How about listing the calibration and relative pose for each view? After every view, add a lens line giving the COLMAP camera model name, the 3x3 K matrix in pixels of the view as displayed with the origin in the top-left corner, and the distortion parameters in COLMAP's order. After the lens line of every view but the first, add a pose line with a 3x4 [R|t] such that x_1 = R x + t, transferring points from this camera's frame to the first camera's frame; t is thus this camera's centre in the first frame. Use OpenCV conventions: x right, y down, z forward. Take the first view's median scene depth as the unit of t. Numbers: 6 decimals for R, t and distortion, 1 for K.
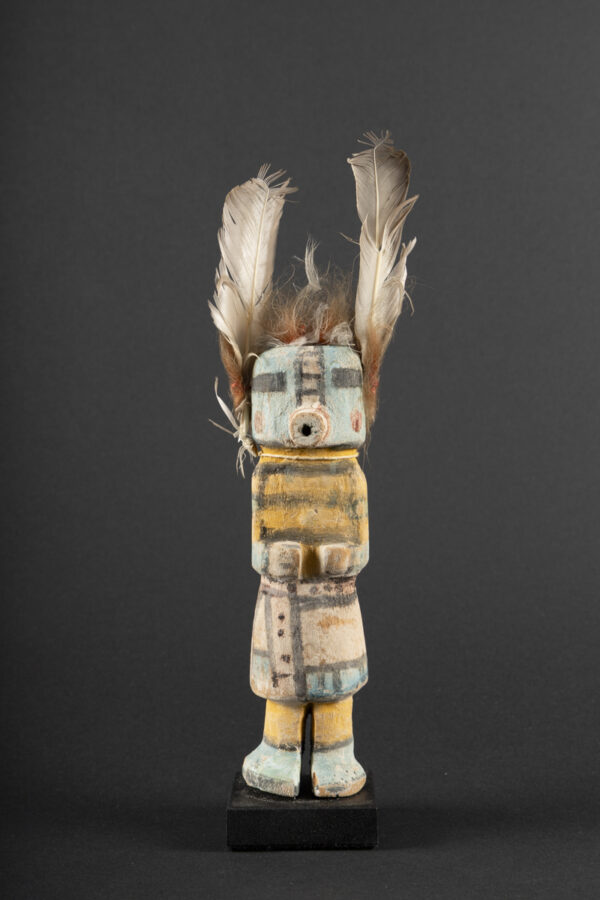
lens RADIAL K [[1583.1, 0, 300.0], [0, 1583.1, 450.0], [0, 0, 1]] dist [0.022269, 0.023622]
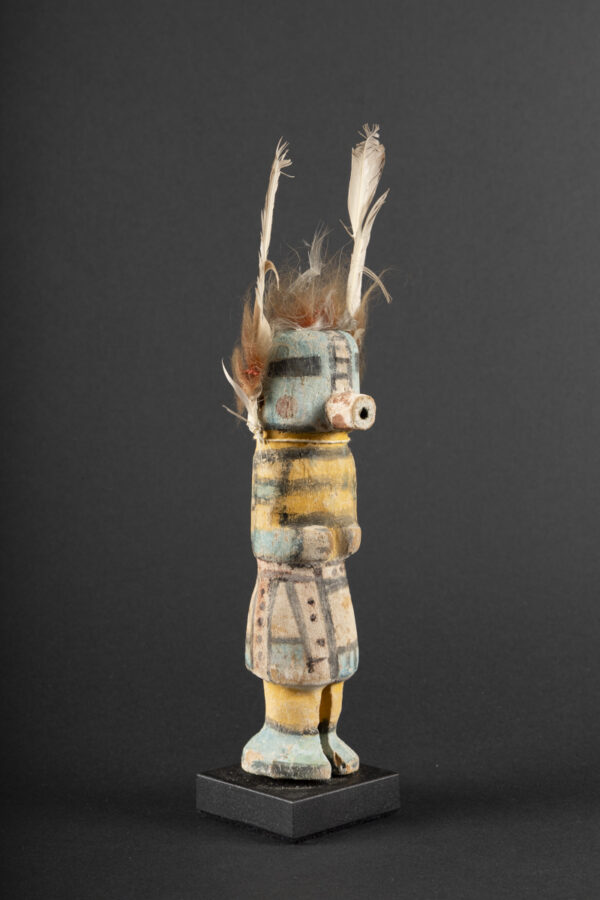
lens RADIAL K [[1583.1, 0, 300.0], [0, 1583.1, 450.0], [0, 0, 1]] dist [0.022269, 0.023622]
pose [[0.732474, -0.030139, 0.680128, -0.692334], [0.029238, 0.999490, 0.012803, -0.003095], [-0.680167, 0.010508, 0.732982, 0.273027]]
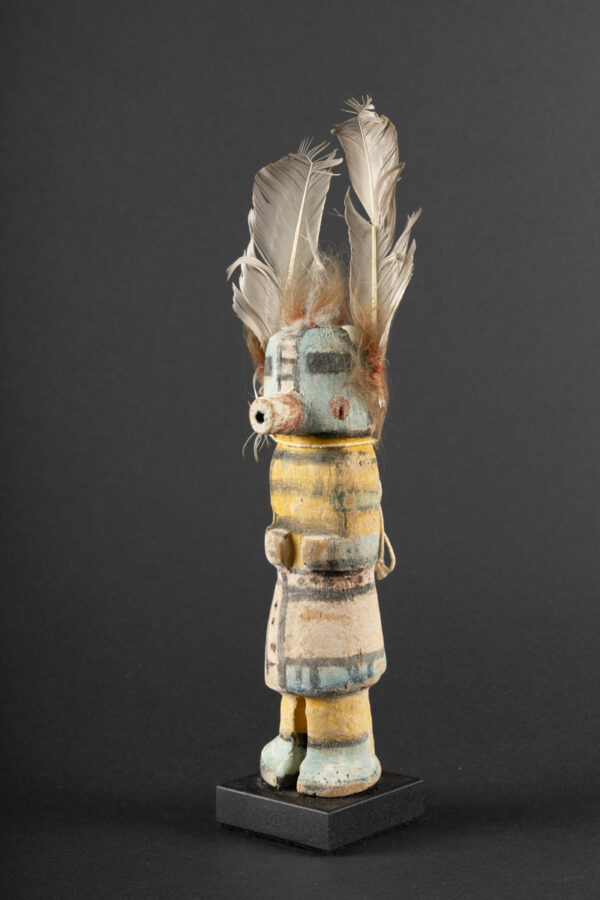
lens RADIAL K [[1583.1, 0, 300.0], [0, 1583.1, 450.0], [0, 0, 1]] dist [0.022269, 0.023622]
pose [[0.766446, 0.054986, -0.639951, 0.623886], [-0.023304, 0.998054, 0.057845, -0.047690], [0.641886, -0.029421, 0.766235, 0.259236]]
